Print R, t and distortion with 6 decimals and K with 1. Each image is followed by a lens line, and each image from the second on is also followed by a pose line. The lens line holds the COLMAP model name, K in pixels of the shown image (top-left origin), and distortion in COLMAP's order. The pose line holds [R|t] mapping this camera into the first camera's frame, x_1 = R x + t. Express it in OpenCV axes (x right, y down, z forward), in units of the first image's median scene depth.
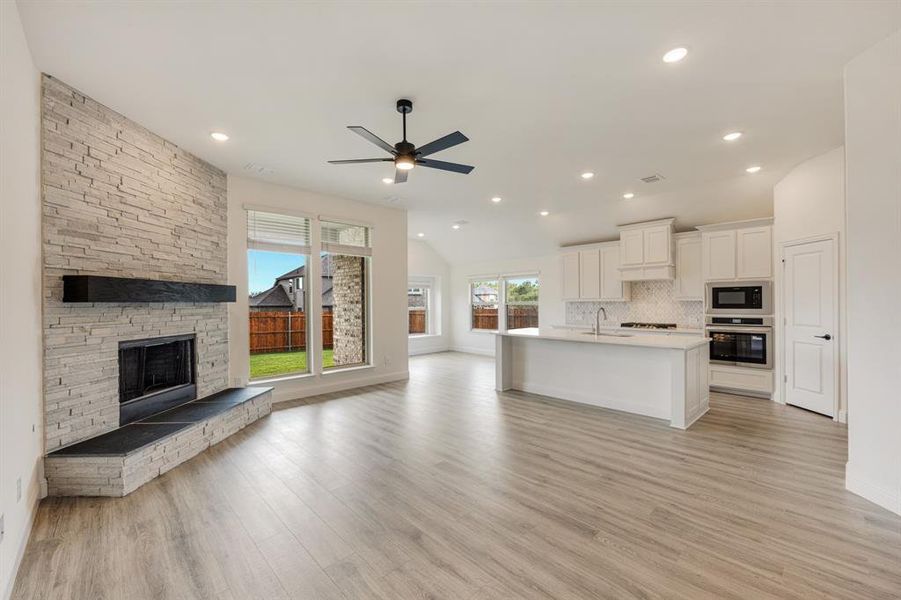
lens RADIAL K [[369.0, 0, 453.6], [0, 369.0, 300.4], [0, 0, 1]] dist [0.000049, 0.000030]
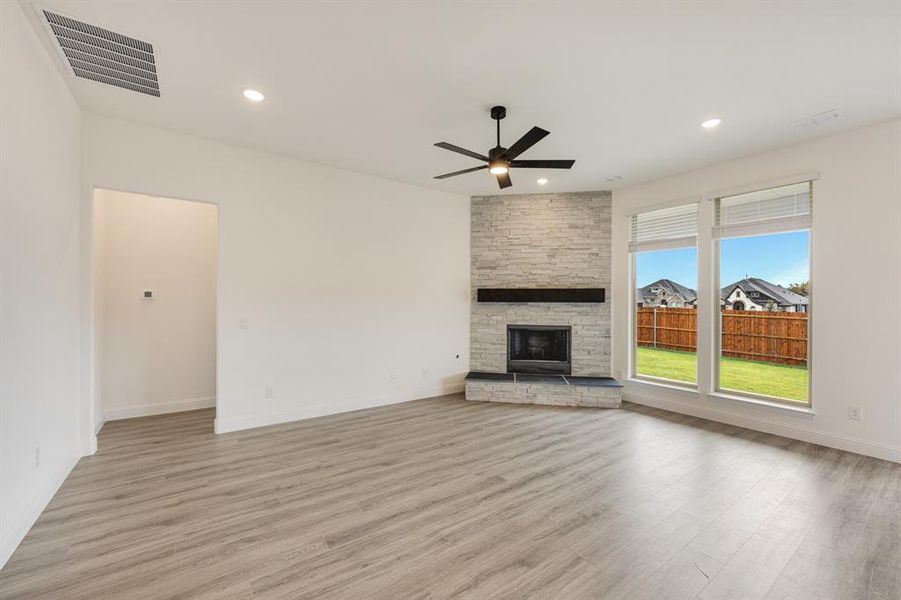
lens RADIAL K [[369.0, 0, 451.3], [0, 369.0, 299.7], [0, 0, 1]] dist [0.000049, 0.000030]
pose [[-0.142962, -0.001365, -0.989727, 0.731908], [0.000895, 0.999998, -0.001508, -0.003467], [0.989728, -0.001102, -0.142961, 0.822695]]
